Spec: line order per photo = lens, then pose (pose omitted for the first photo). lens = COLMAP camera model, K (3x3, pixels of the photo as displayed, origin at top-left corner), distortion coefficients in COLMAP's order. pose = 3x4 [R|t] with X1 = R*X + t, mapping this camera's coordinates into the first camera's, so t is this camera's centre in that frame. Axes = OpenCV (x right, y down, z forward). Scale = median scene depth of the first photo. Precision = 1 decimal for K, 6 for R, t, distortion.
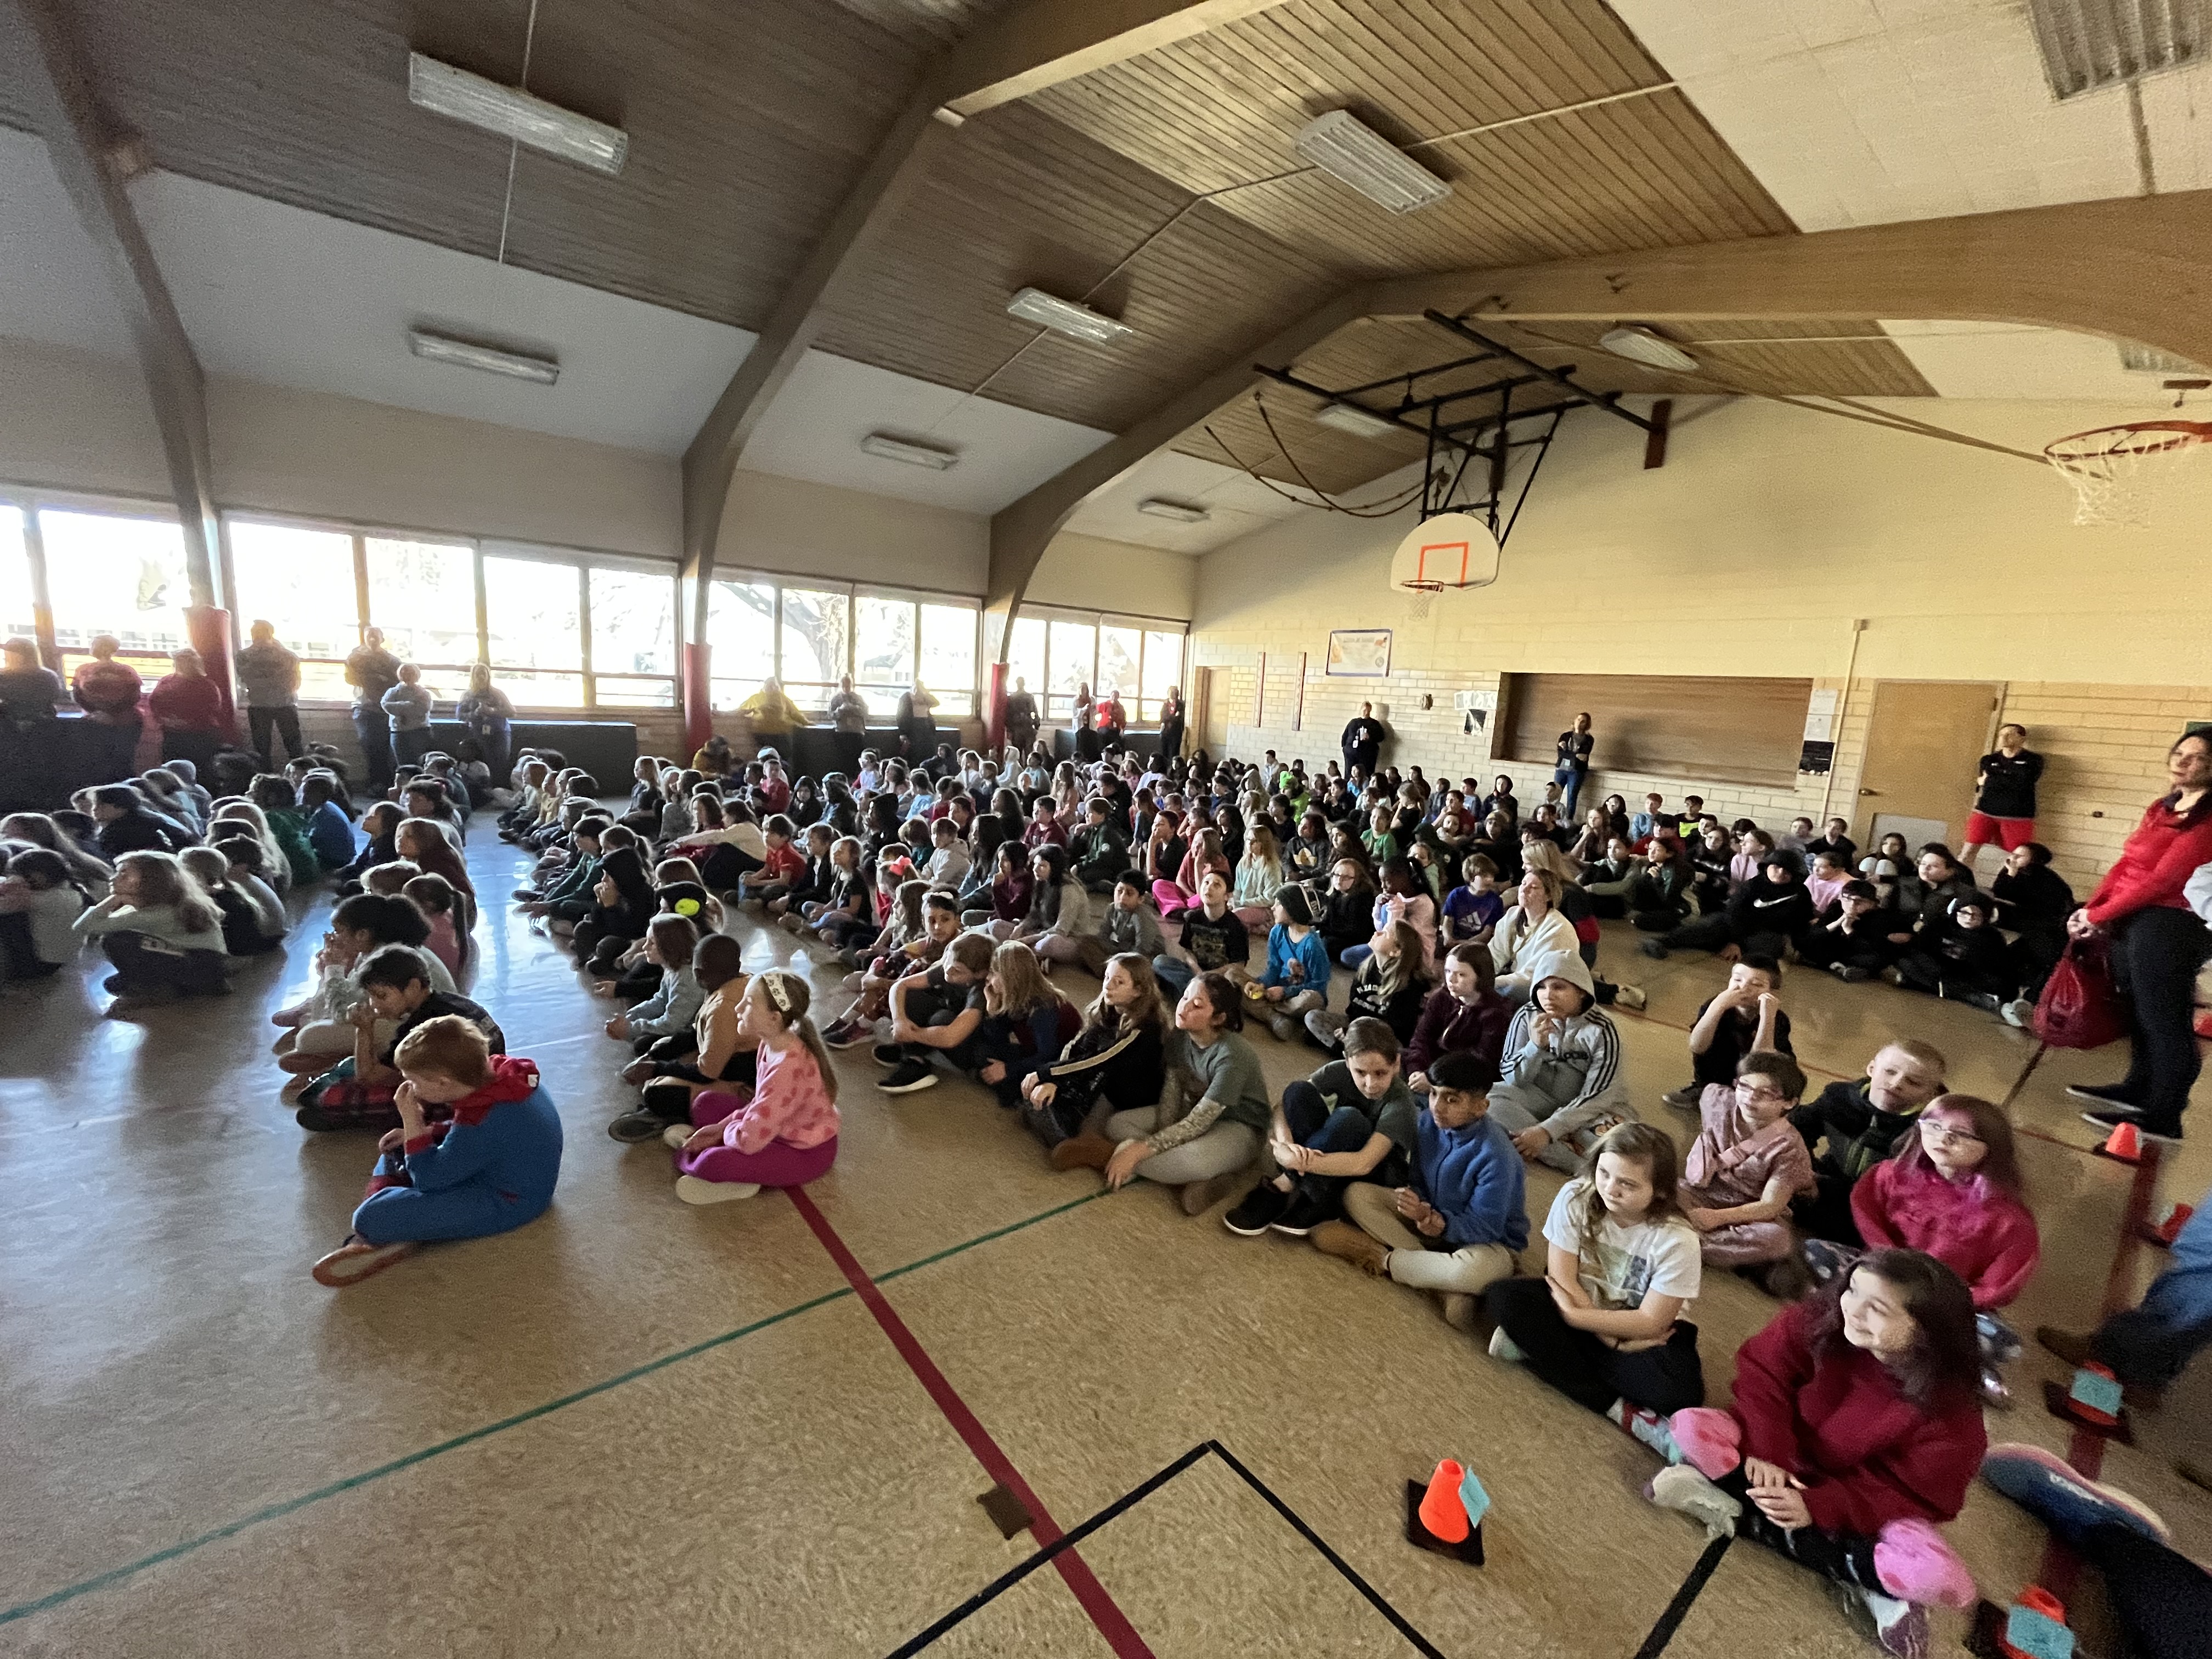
lens RADIAL K [[885.8, 0, 1103.2], [0, 885.8, 835.1], [0, 0, 1]] dist [-0.005458, -0.000353]
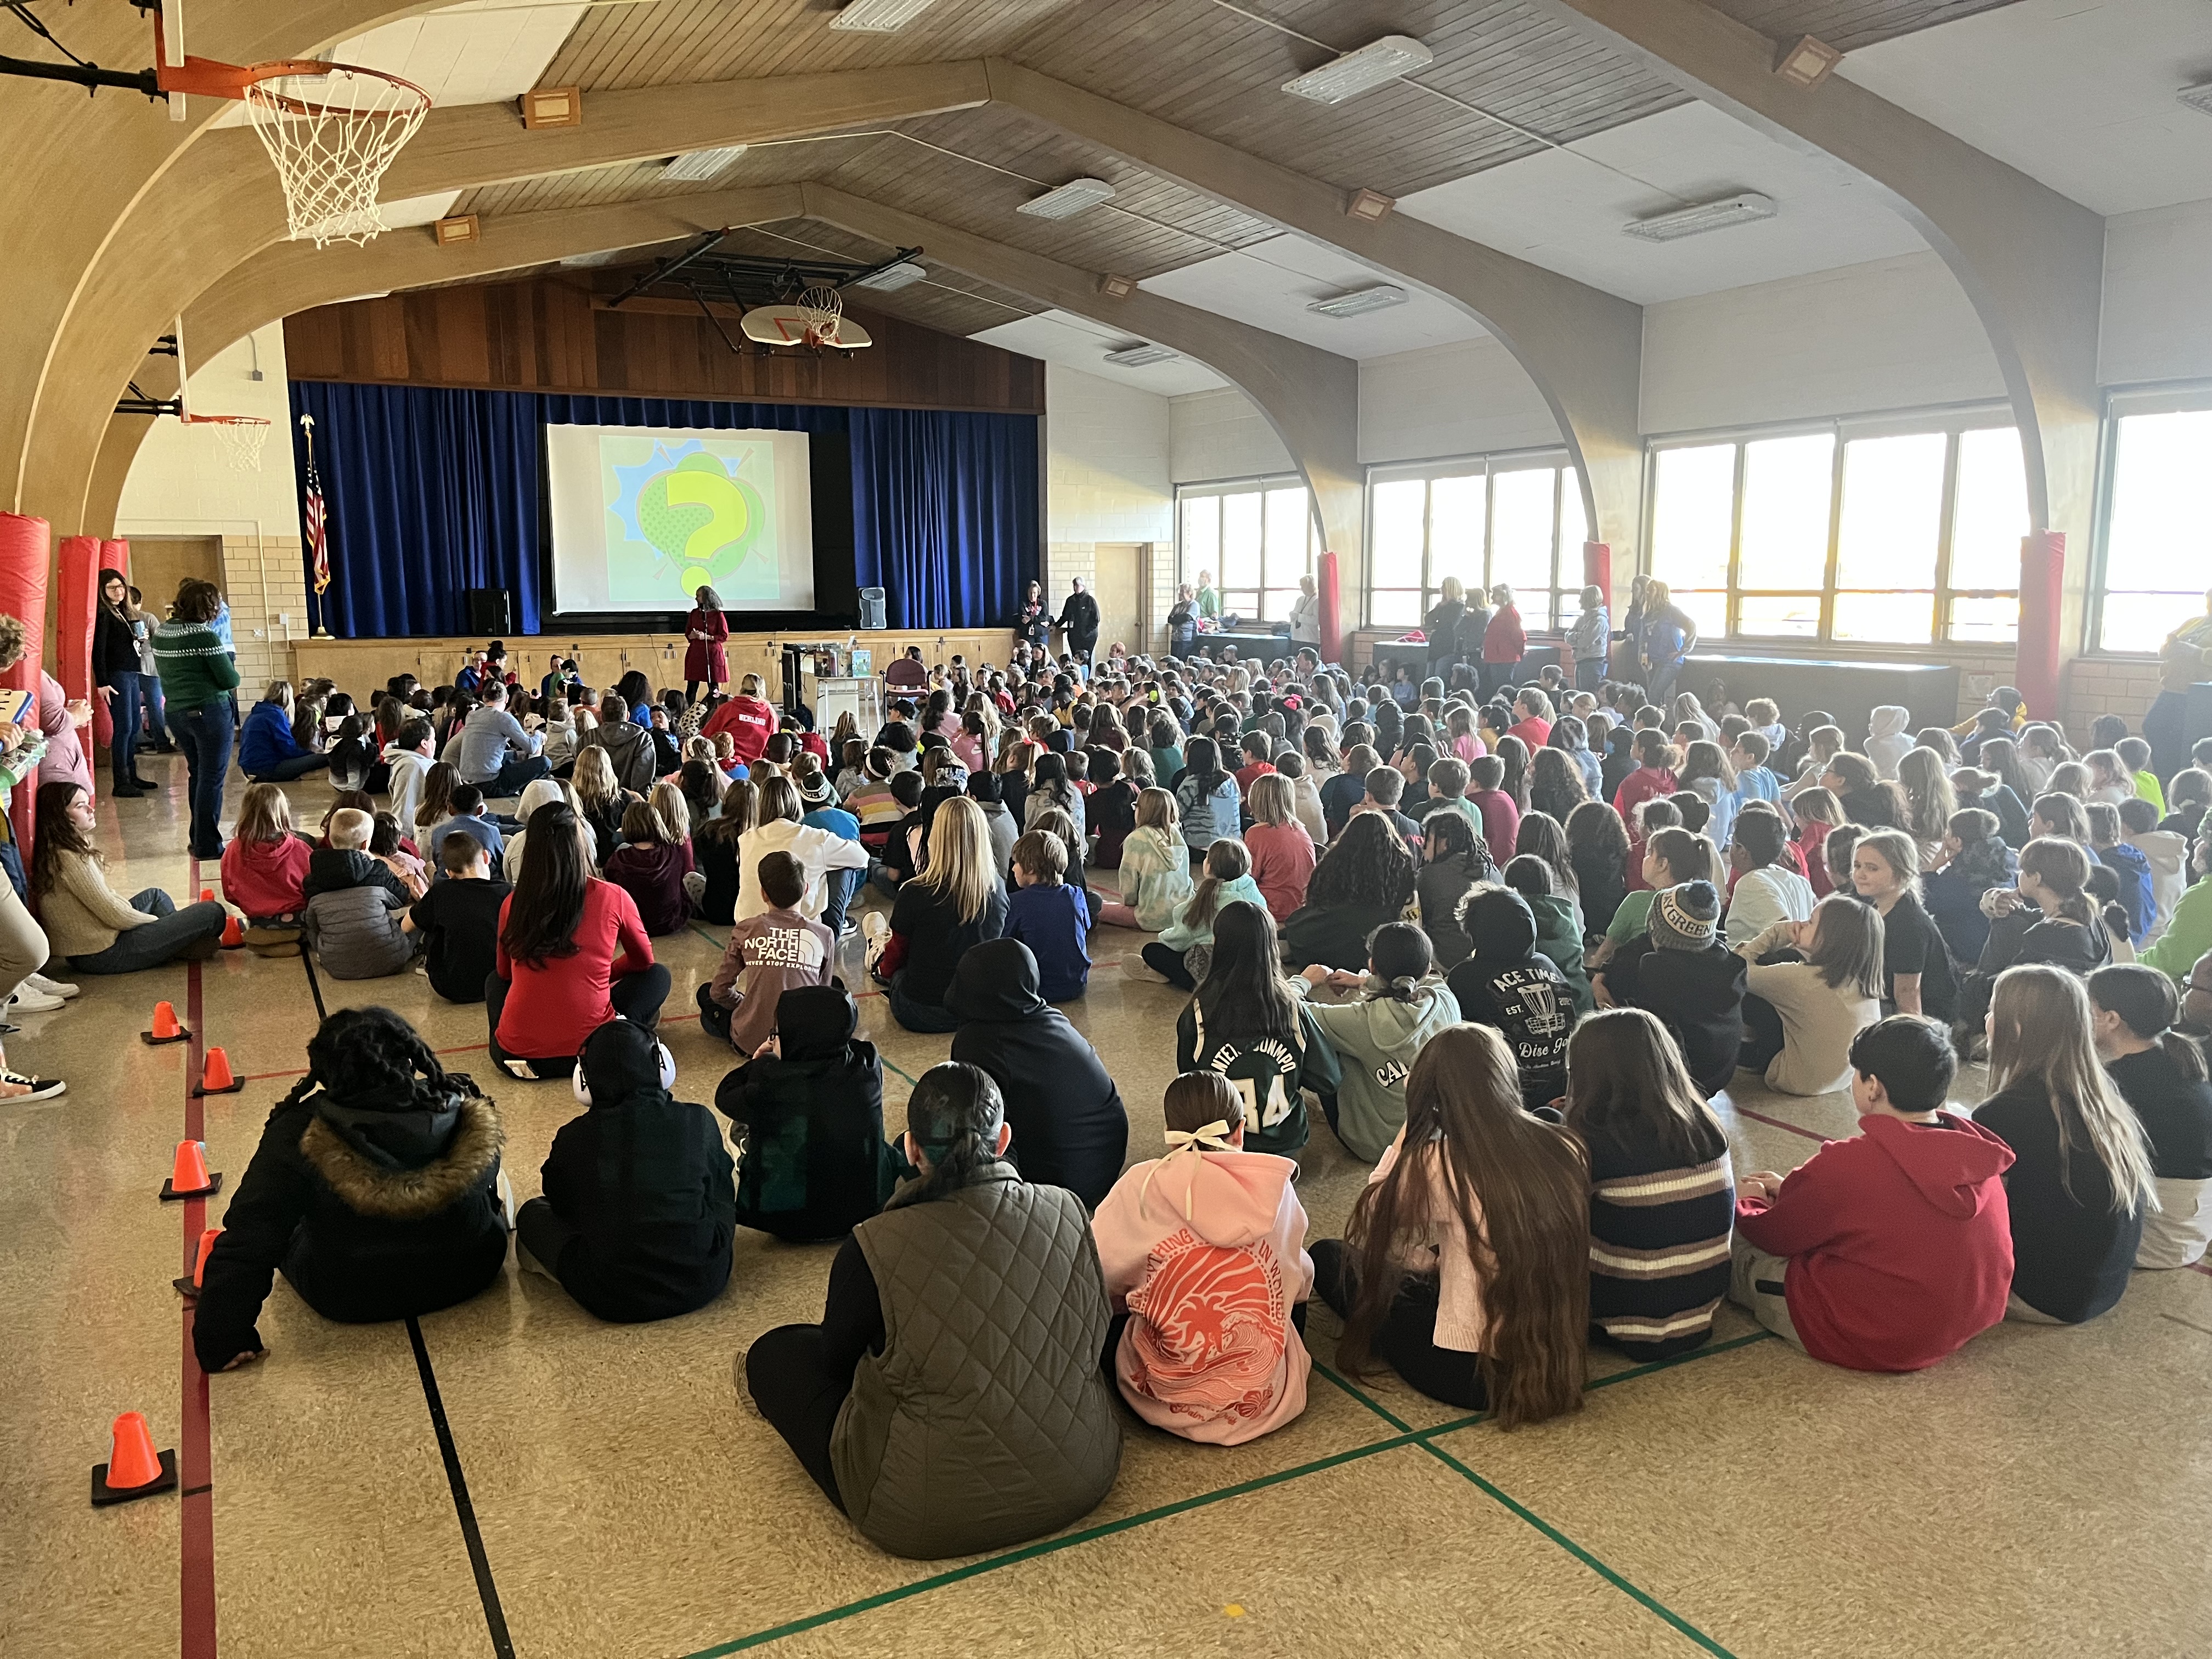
lens RADIAL K [[1701.2, 0, 1106.0], [0, 1701.2, 829.5], [0, 0, 1]] dist [0.031923, 0.000458]
pose [[-0.177405, 0.091238, -0.979900, 1.418405], [-0.163394, 0.979144, 0.120749, -0.111895], [0.970479, 0.181531, -0.158797, 1.128165]]
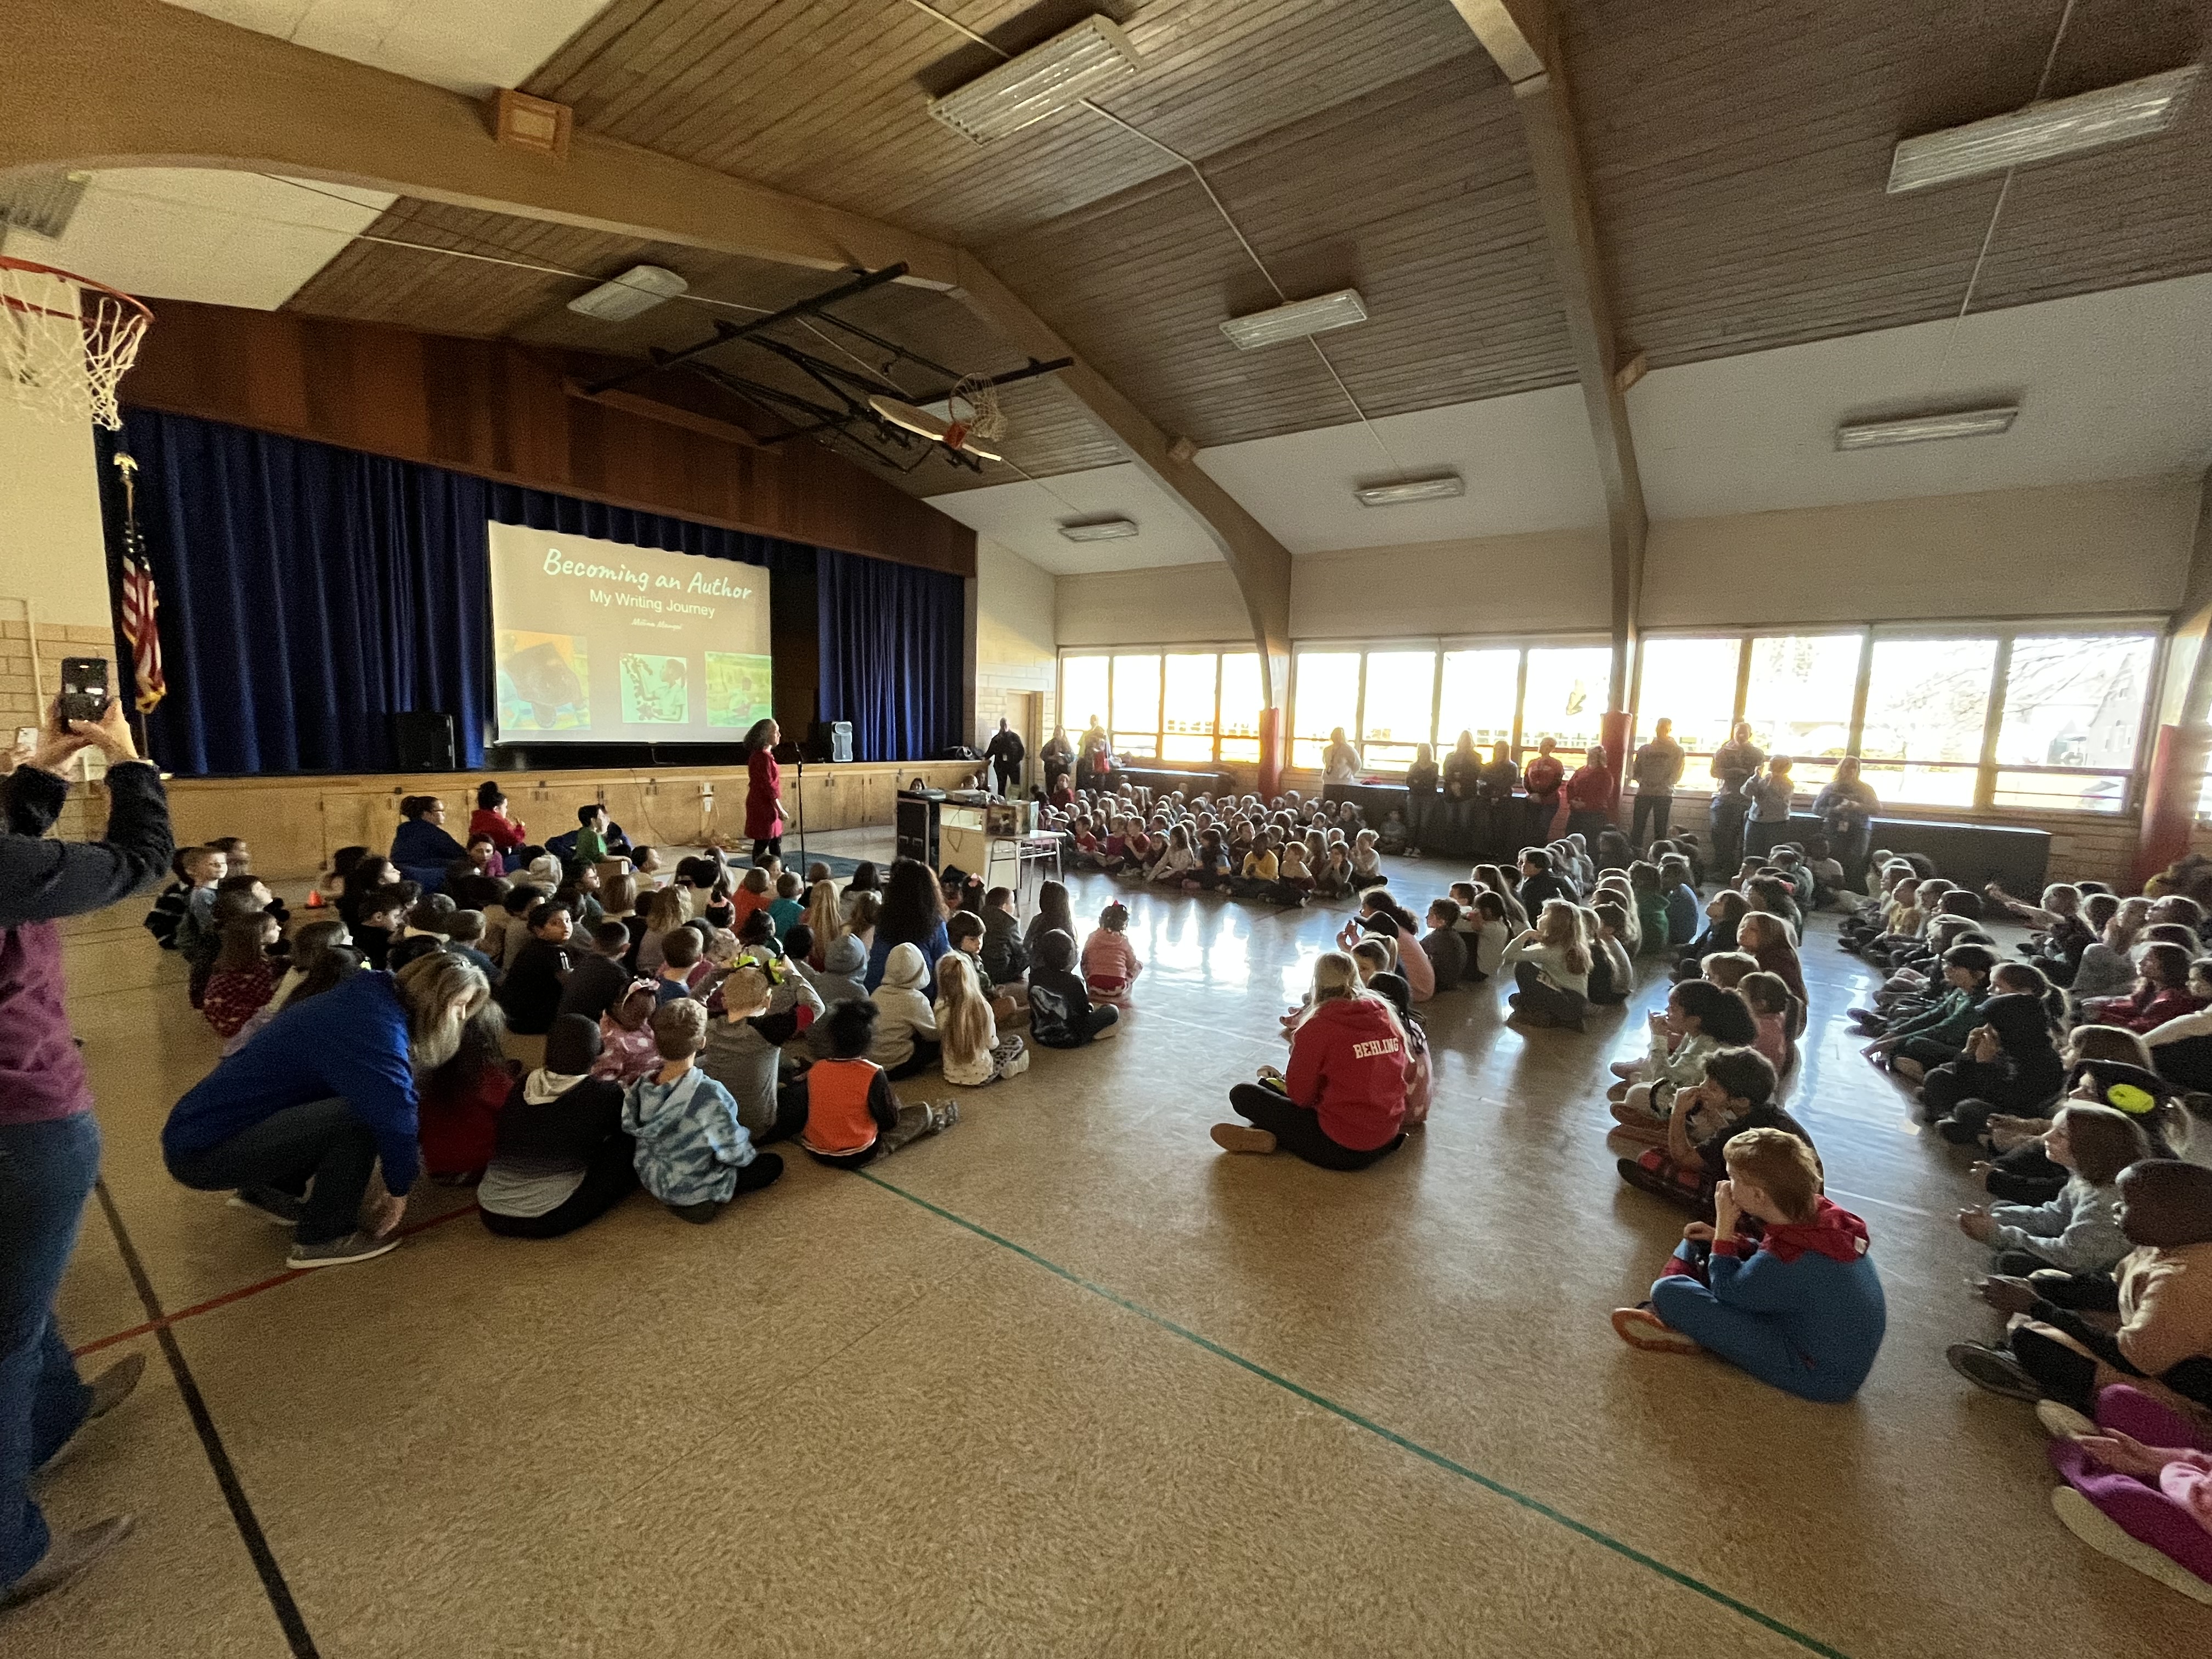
lens RADIAL K [[885.8, 0, 1103.2], [0, 885.8, 835.1], [0, 0, 1]] dist [-0.005458, -0.000353]
pose [[0.274905, 0.076348, -0.958435, -0.034070], [-0.170874, 0.984853, 0.029442, -0.007103], [0.946166, 0.155678, 0.283786, 0.000301]]
